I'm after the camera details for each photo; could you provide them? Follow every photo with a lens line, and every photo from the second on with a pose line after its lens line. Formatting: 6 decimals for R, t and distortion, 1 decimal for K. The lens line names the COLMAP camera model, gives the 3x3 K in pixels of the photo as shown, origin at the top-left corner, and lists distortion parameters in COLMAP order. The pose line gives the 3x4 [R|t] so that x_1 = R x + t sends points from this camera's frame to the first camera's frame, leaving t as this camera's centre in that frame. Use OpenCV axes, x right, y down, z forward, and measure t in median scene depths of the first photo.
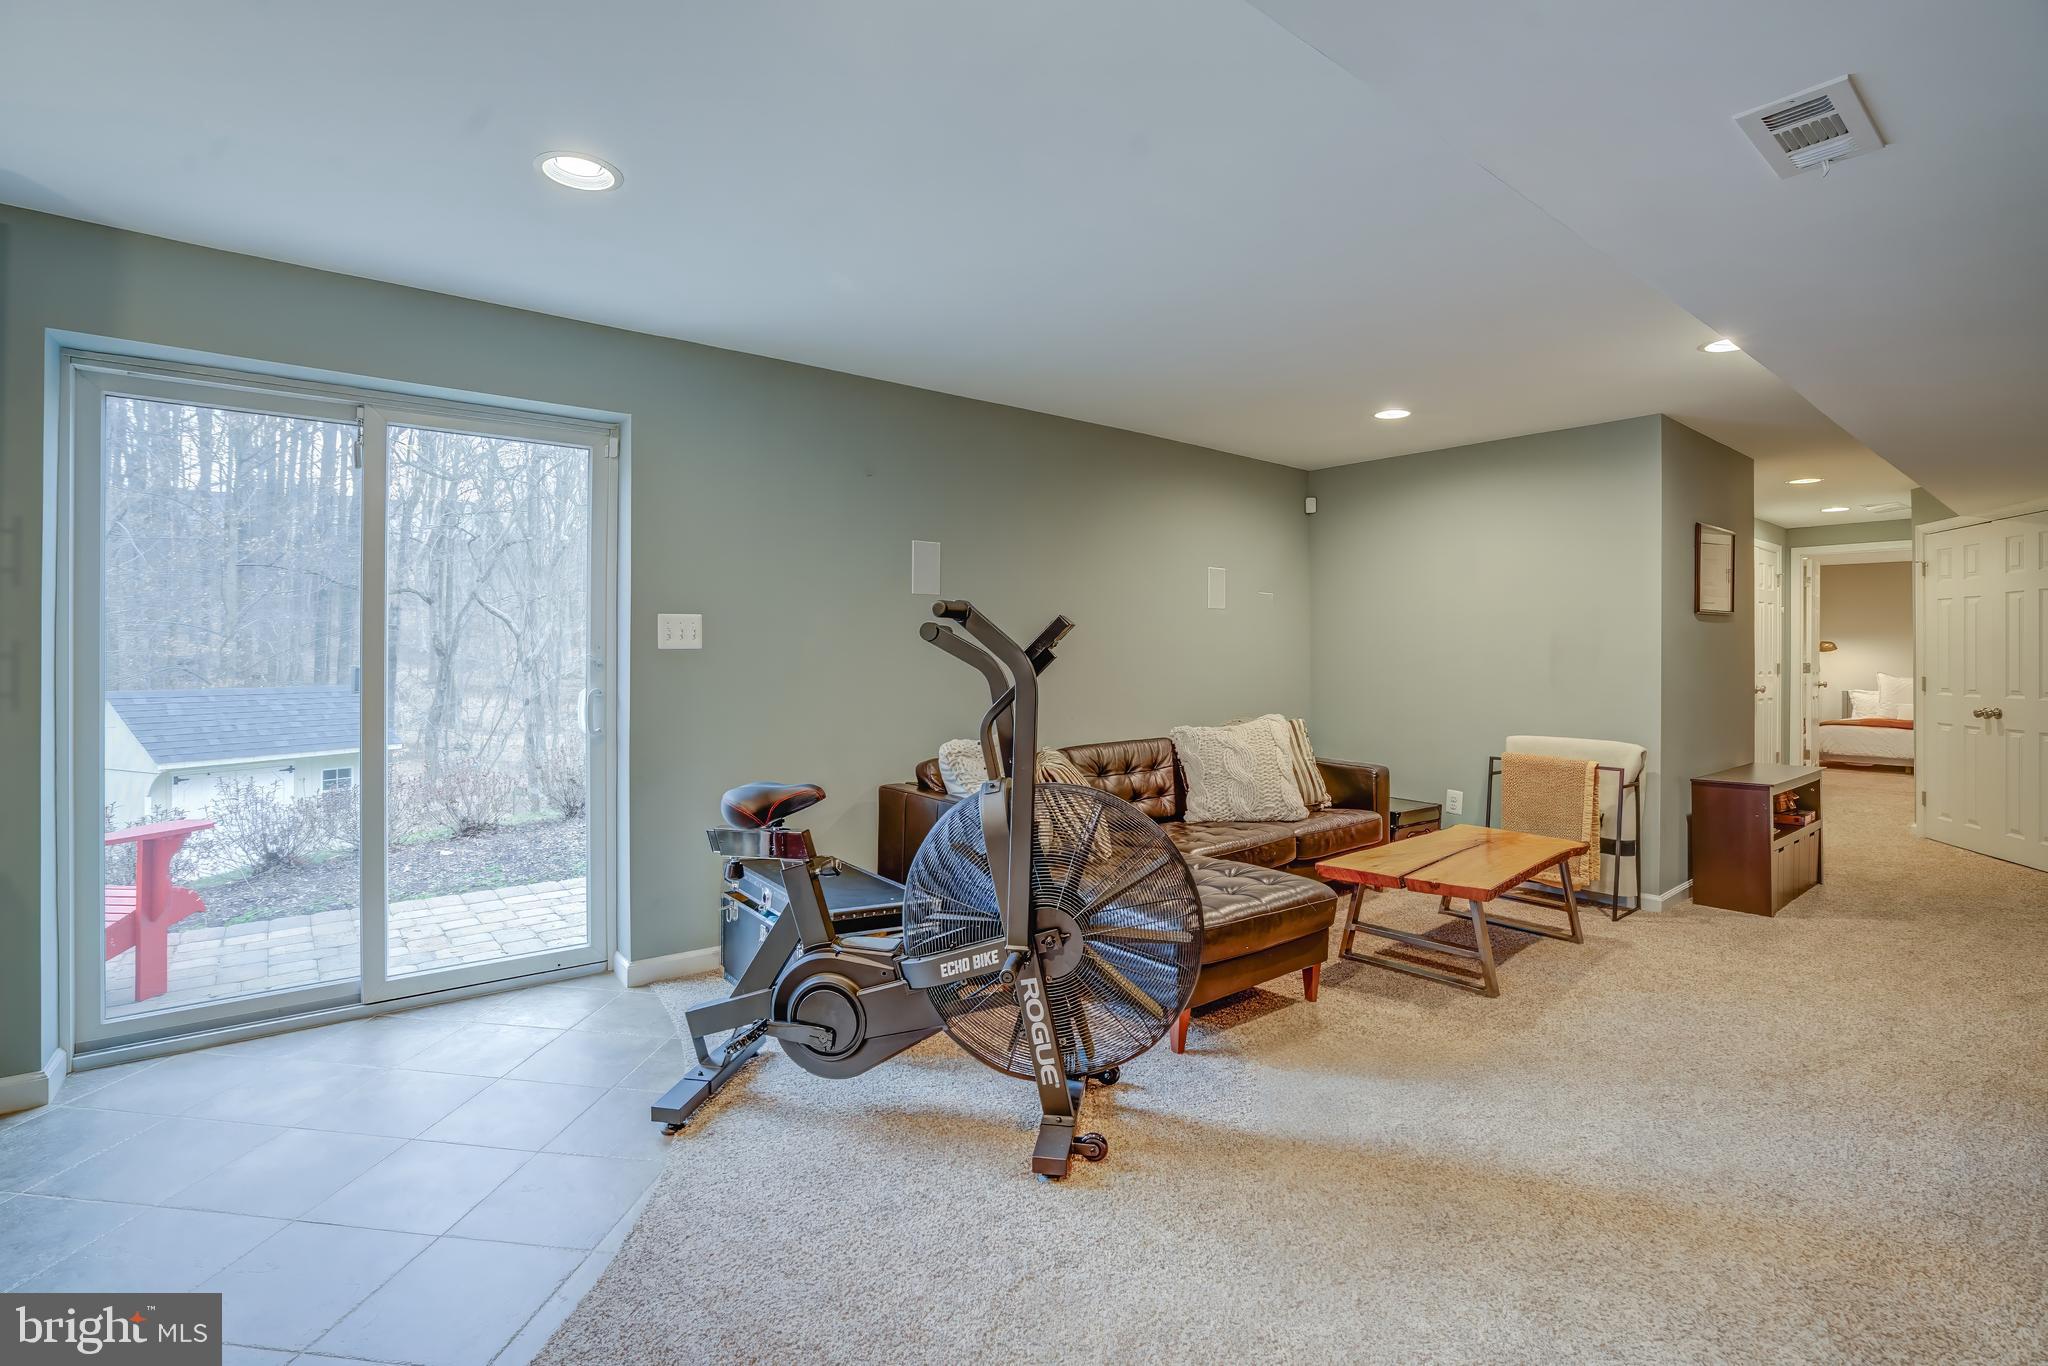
lens RADIAL K [[943.3, 0, 1043.3], [0, 943.3, 628.0], [0, 0, 1]] dist [-0.004784, 0.001443]
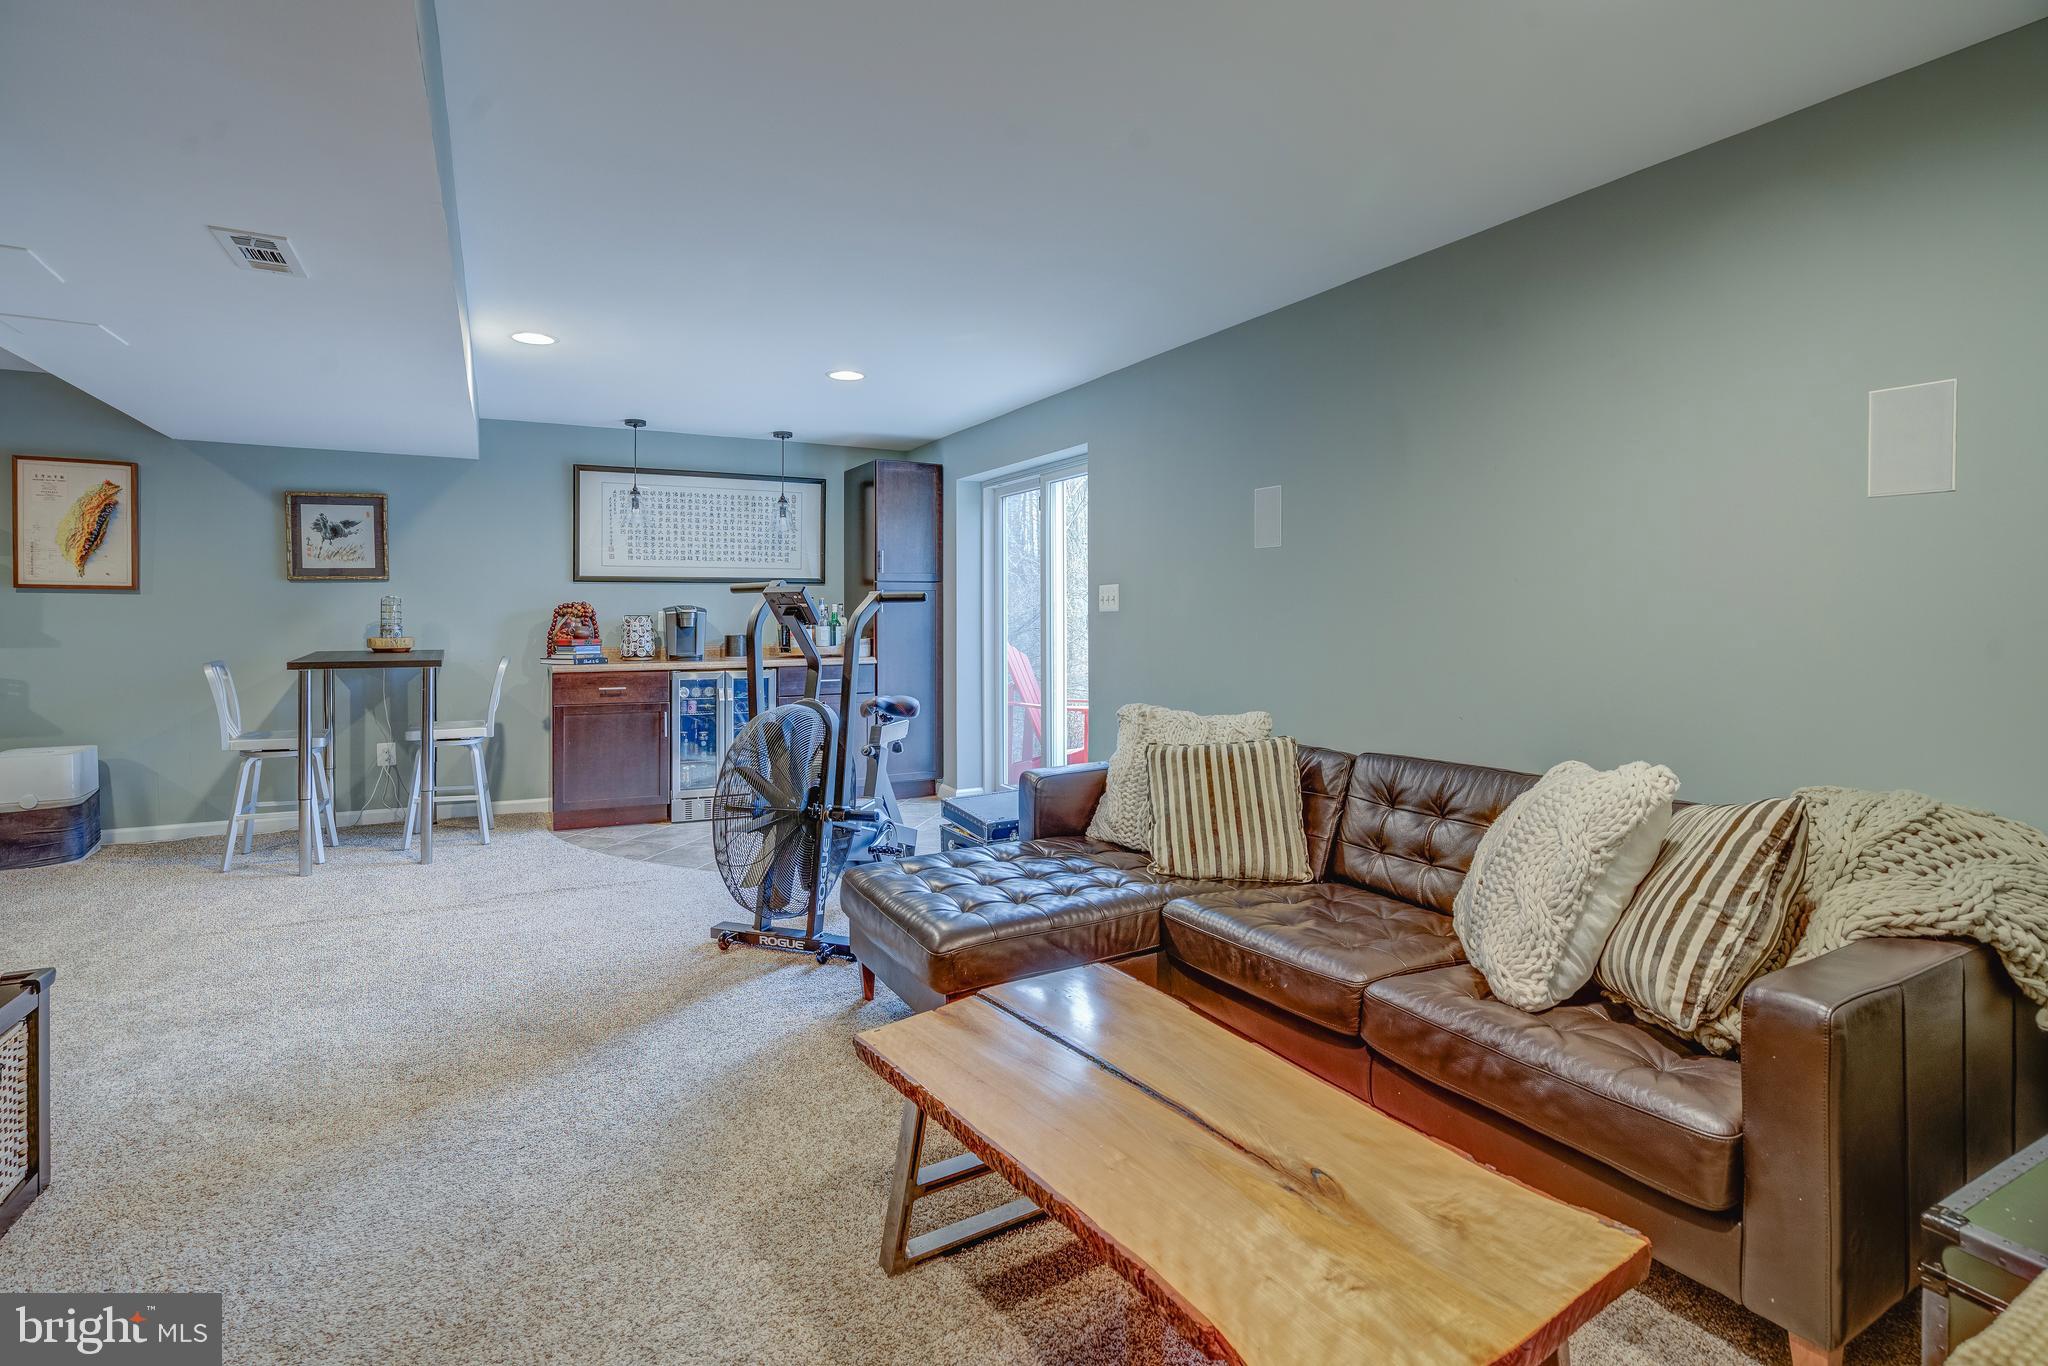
lens RADIAL K [[943.3, 0, 1028.2], [0, 943.3, 628.2], [0, 0, 1]] dist [-0.004784, 0.001443]
pose [[-0.162608, 0.000436, -0.986691, 0.700012], [0.004511, 0.999990, -0.000302, 0.035704], [0.986680, -0.004500, -0.162609, 0.843554]]
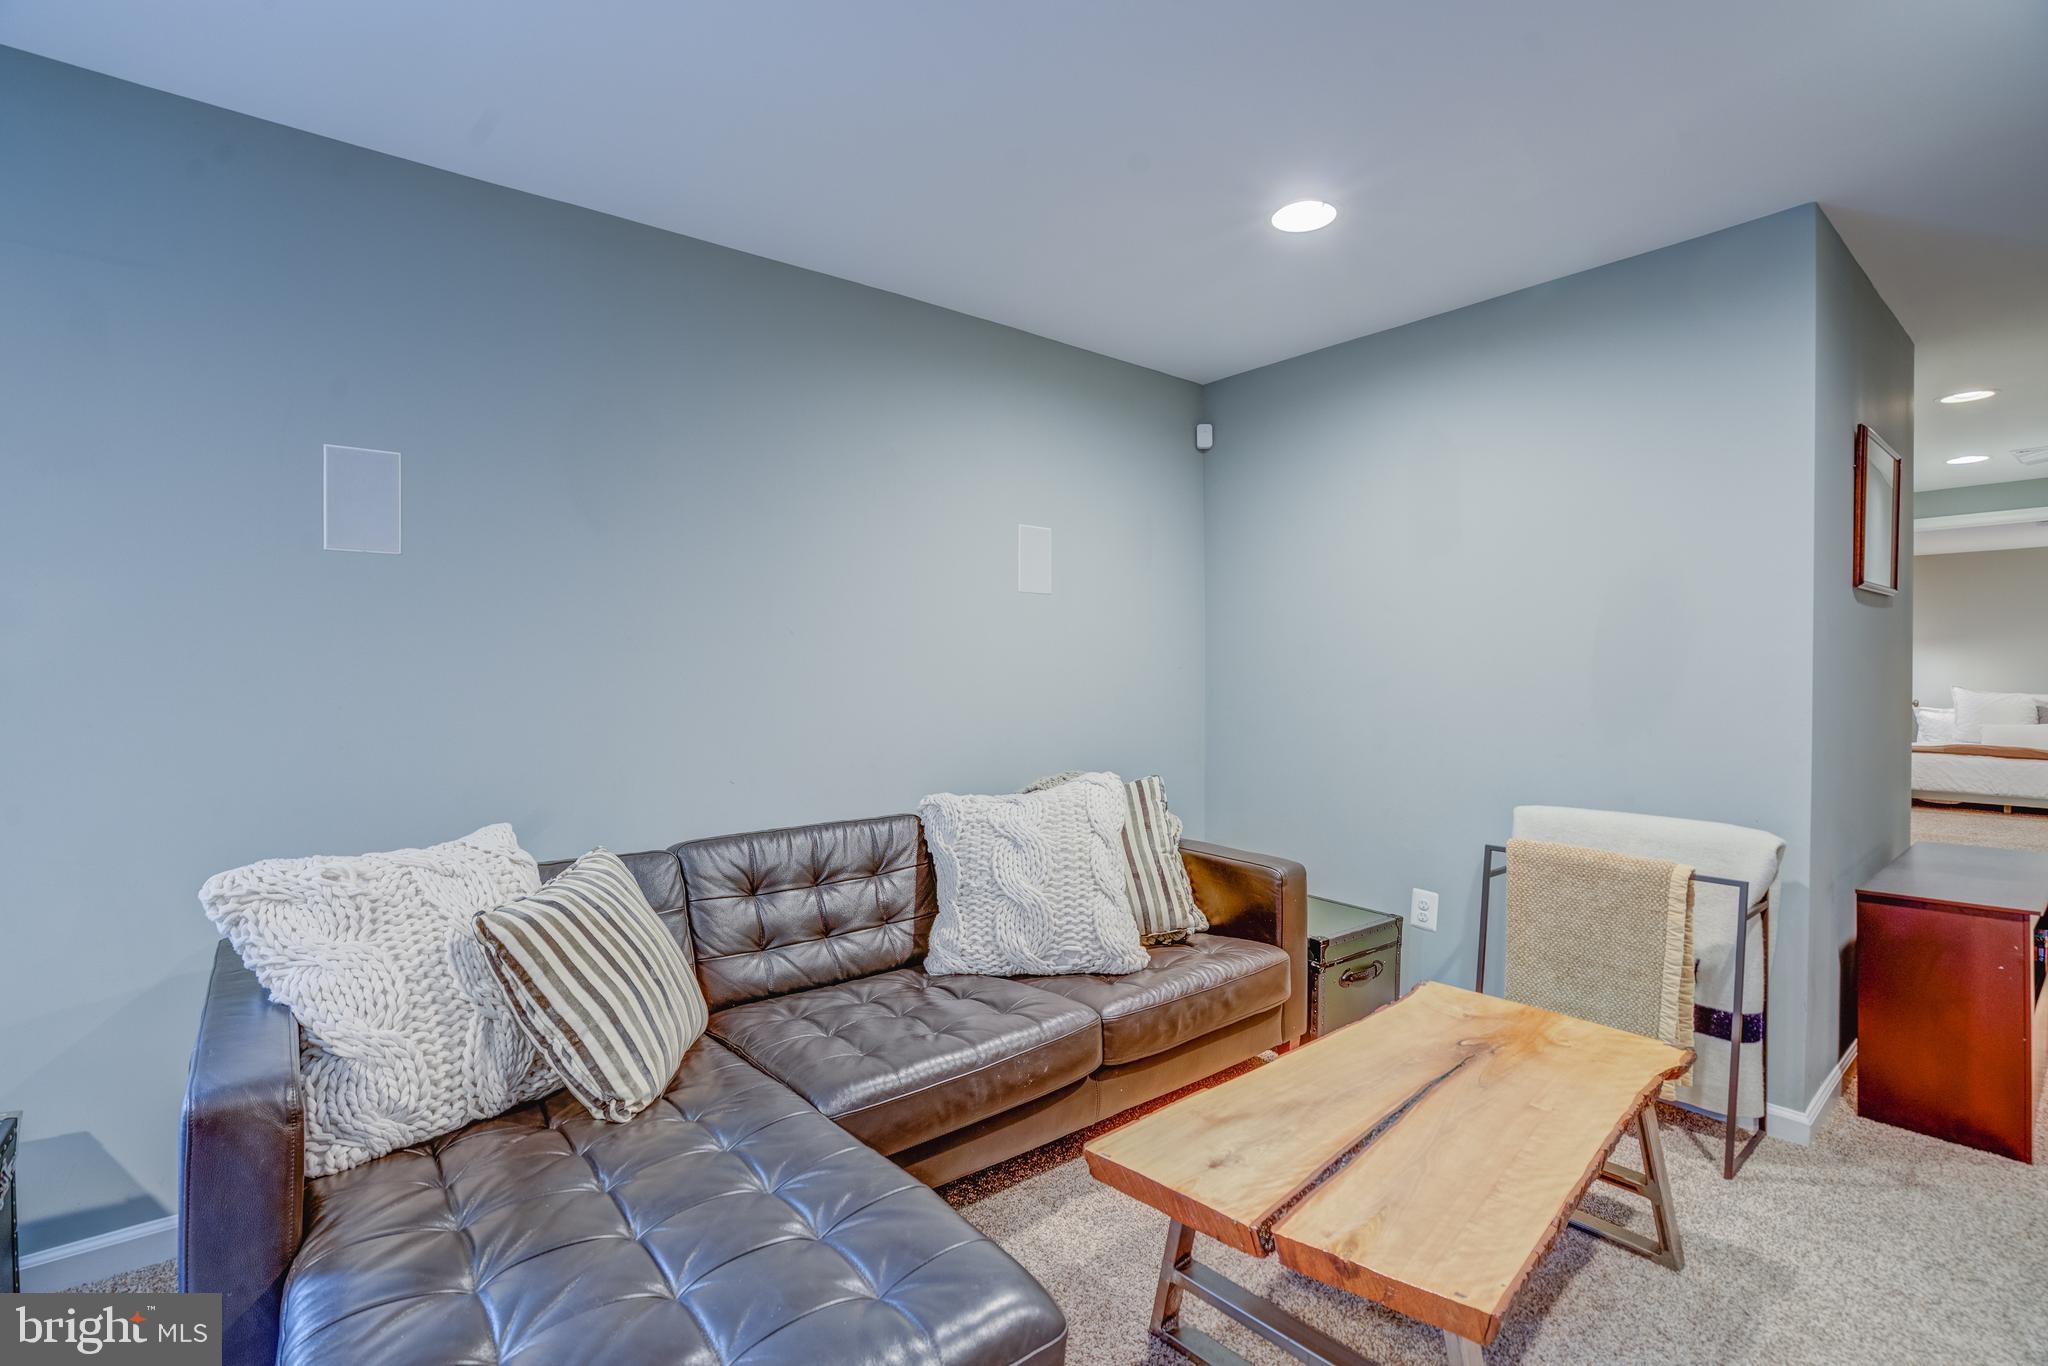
lens RADIAL K [[943.3, 0, 1022.7], [0, 943.3, 674.5], [0, 0, 1]] dist [-0.004784, 0.001443]
pose [[0.999940, -0.008034, -0.007498, 0.211577], [0.008242, 0.999570, 0.028127, 0.017245], [0.007269, -0.028187, 0.999576, 0.457431]]
